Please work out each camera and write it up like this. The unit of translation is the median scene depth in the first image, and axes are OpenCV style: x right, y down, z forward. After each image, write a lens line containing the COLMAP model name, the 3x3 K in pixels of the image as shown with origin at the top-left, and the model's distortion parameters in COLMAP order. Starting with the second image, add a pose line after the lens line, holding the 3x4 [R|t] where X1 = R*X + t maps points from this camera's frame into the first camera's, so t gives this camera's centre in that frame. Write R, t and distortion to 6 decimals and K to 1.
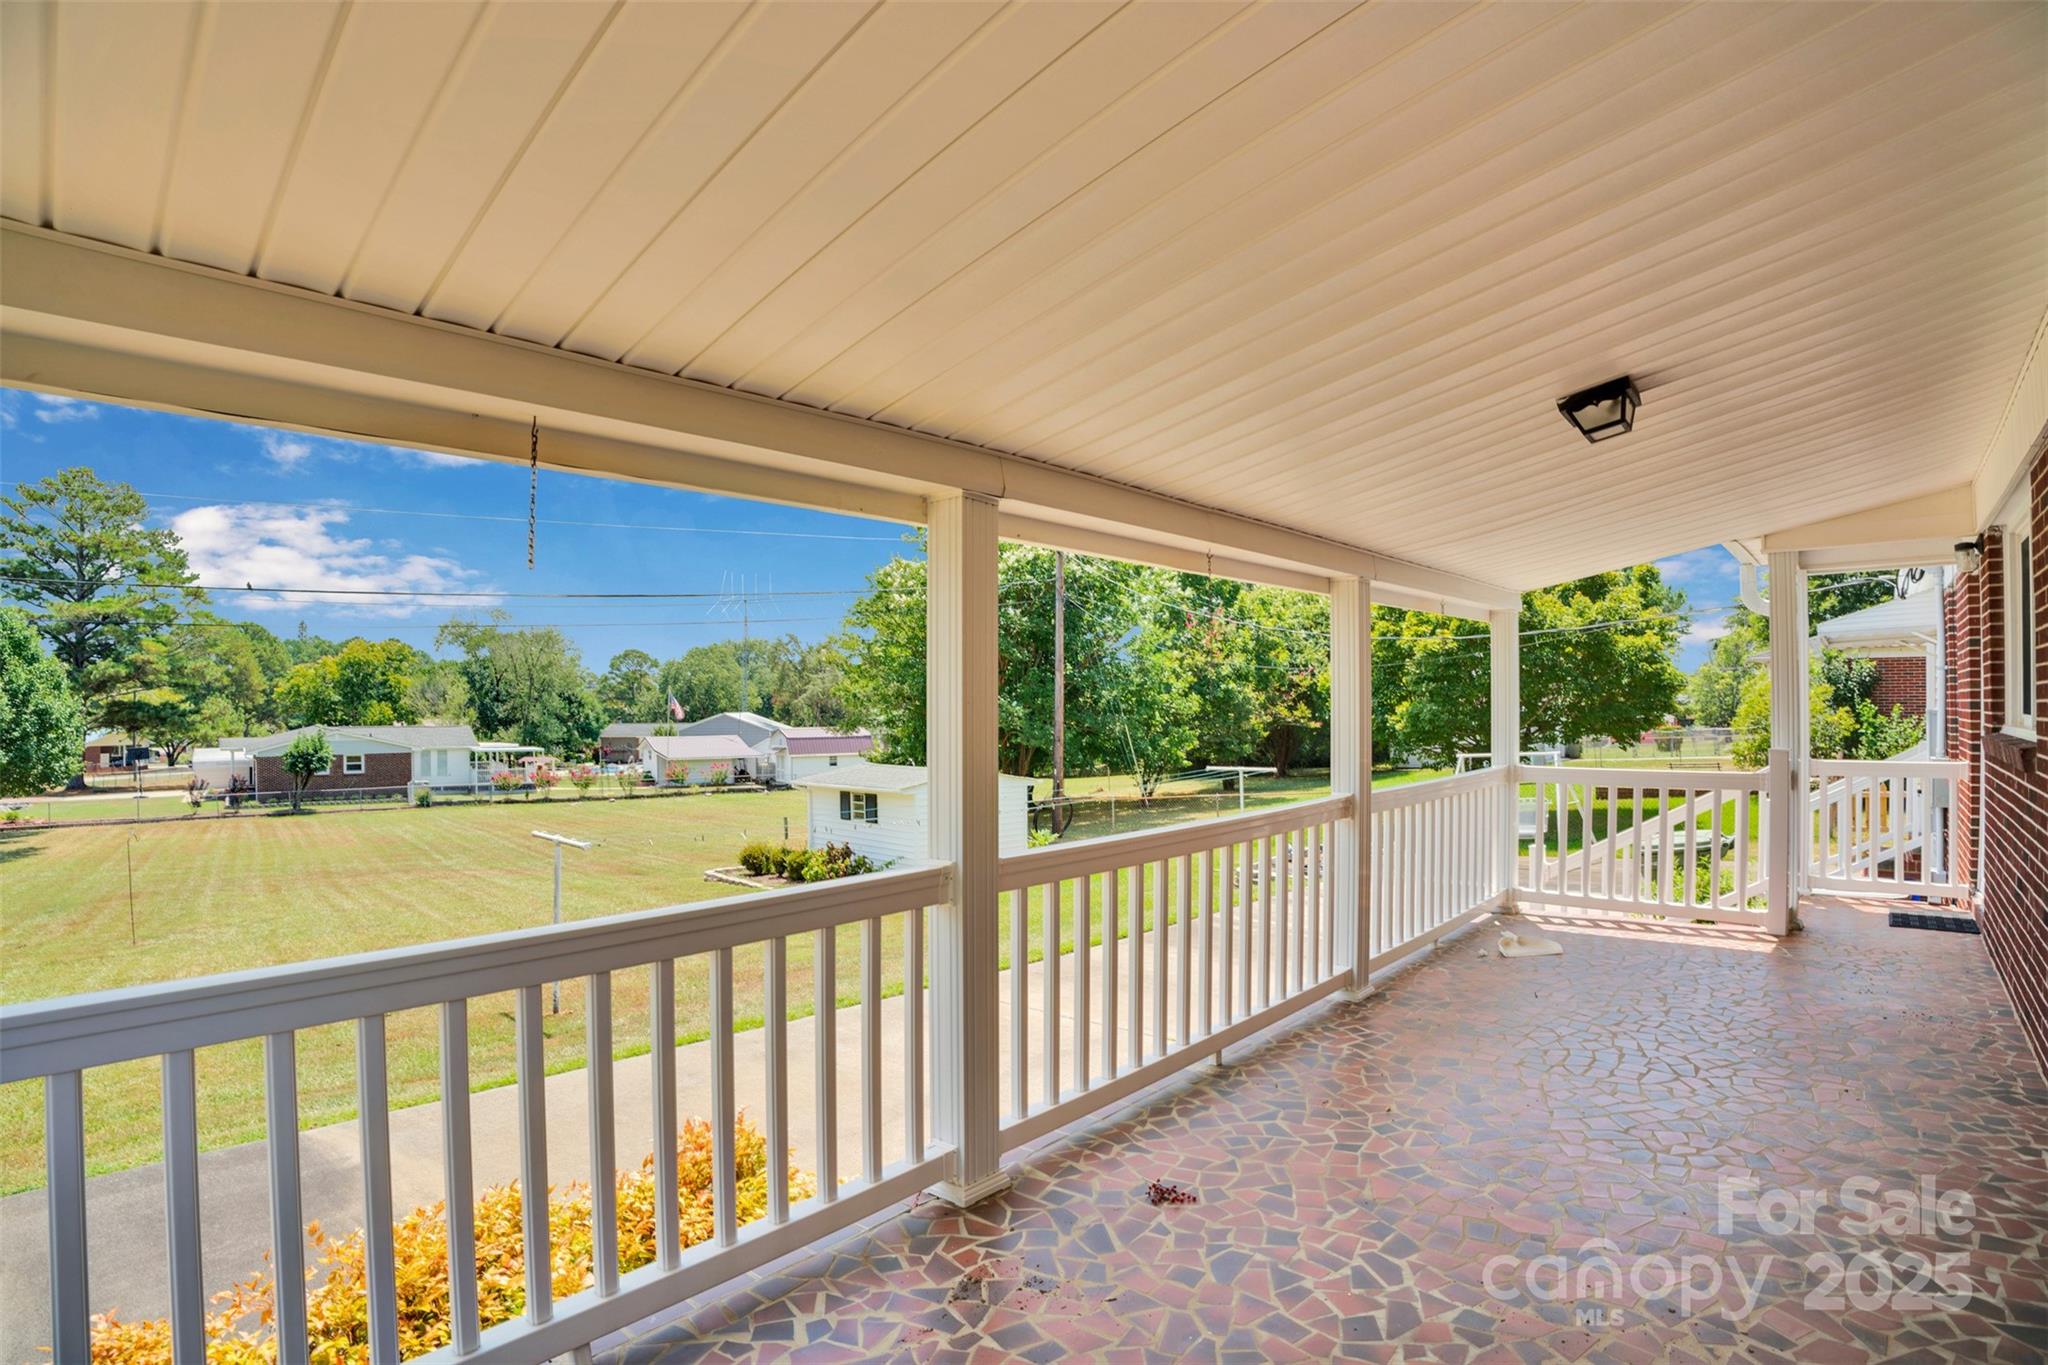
lens RADIAL K [[989.0, 0, 1033.6], [0, 989.0, 686.5], [0, 0, 1]] dist [-0.097908, 0.023831]
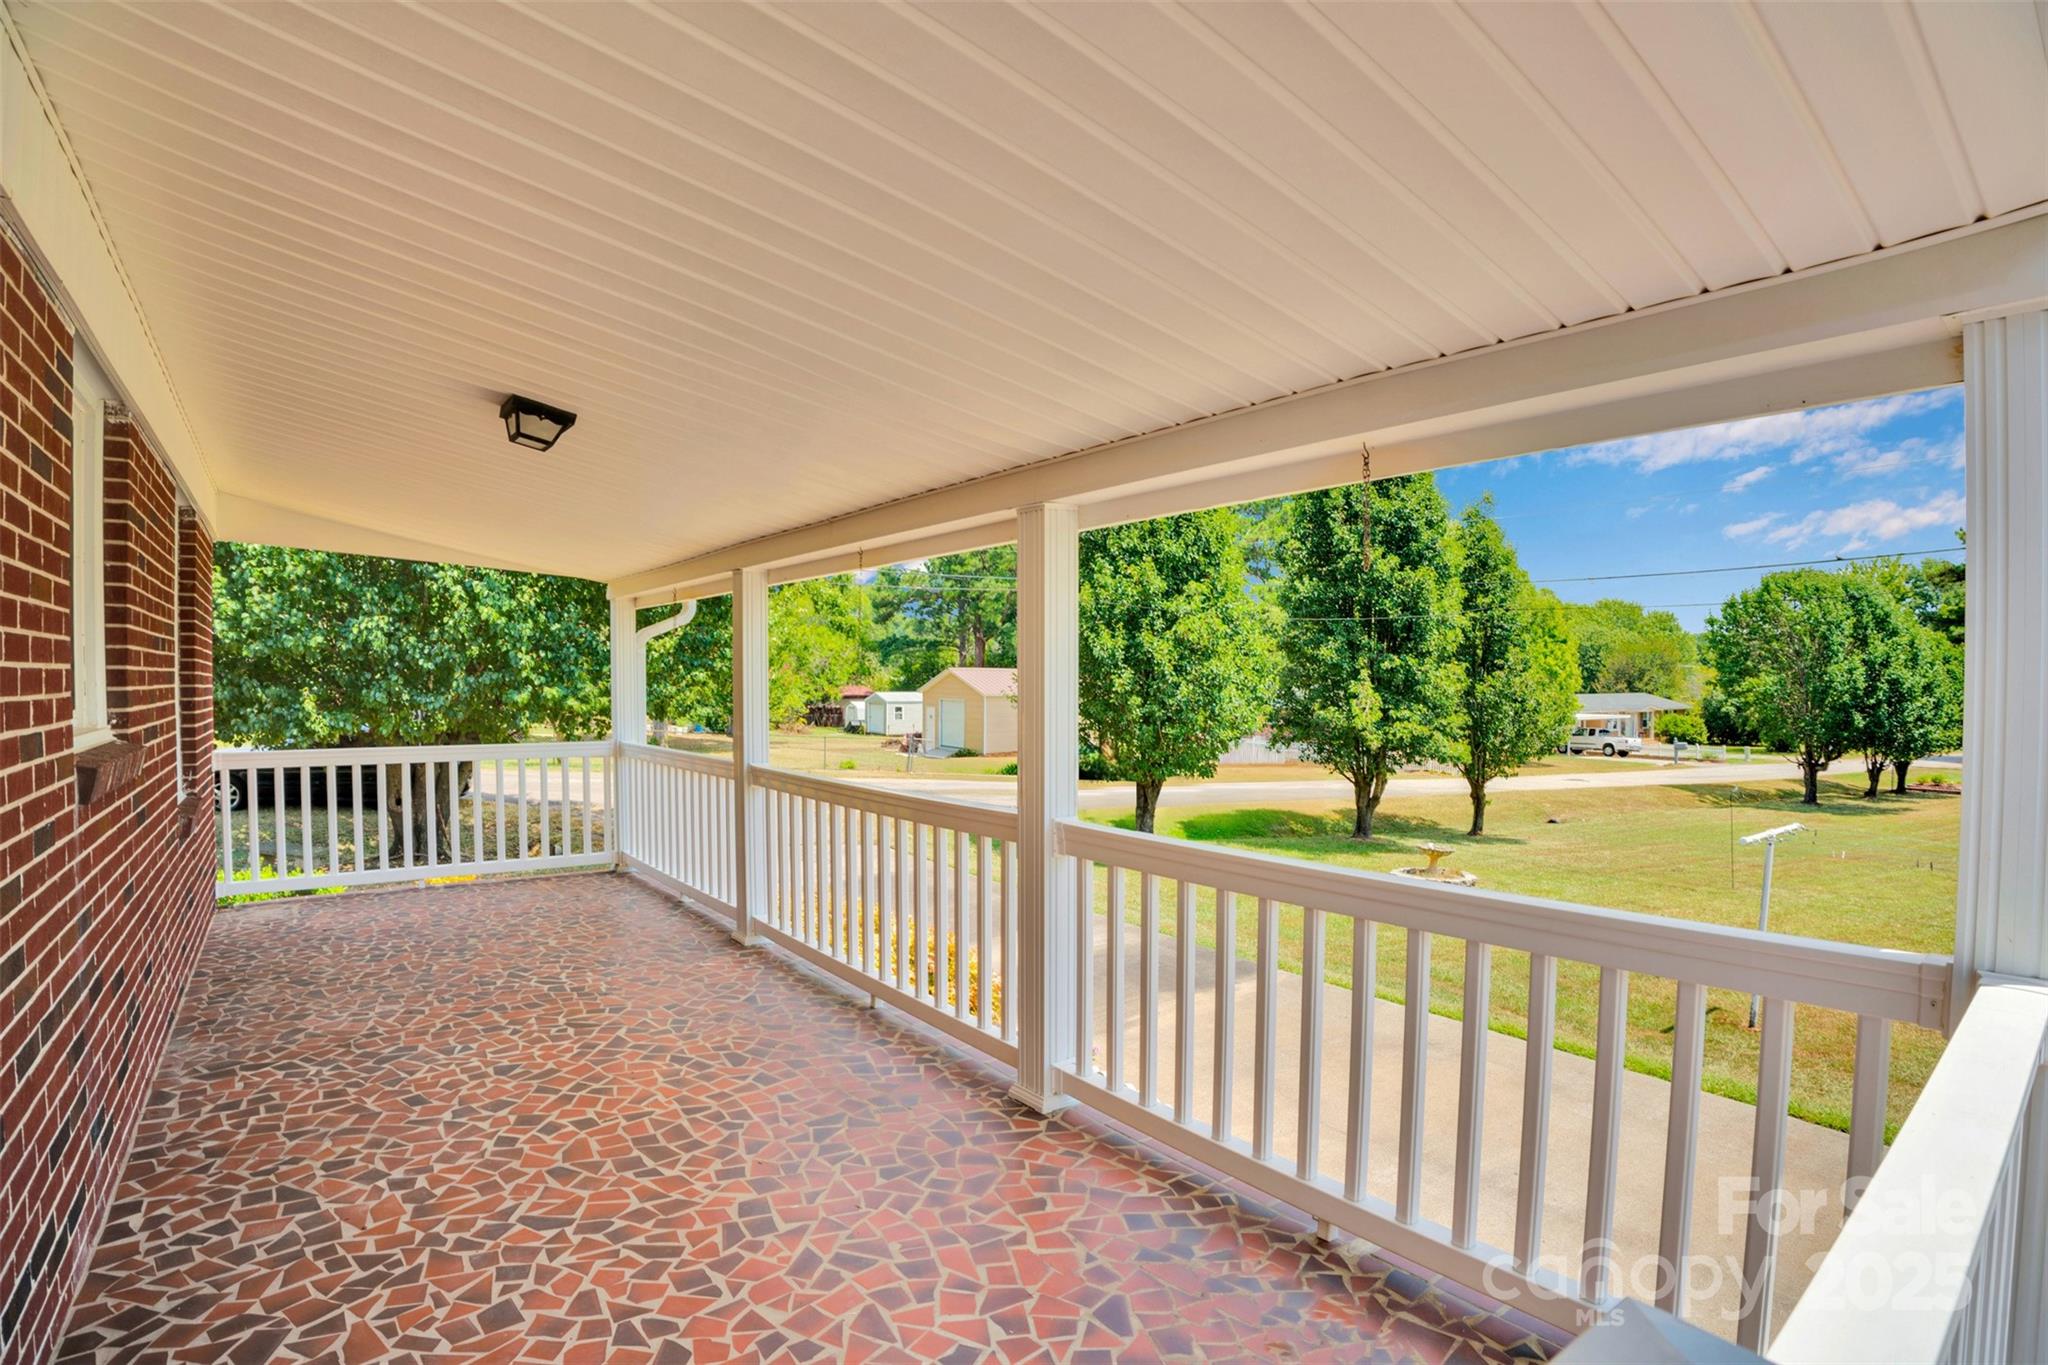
lens RADIAL K [[989.0, 0, 1033.6], [0, 989.0, 686.5], [0, 0, 1]] dist [-0.097908, 0.023831]
pose [[-0.164376, 0.013527, -0.986305, 1.256439], [0.020959, 0.999728, 0.010218, 0.013561], [0.986175, -0.018992, -0.164615, 1.368626]]
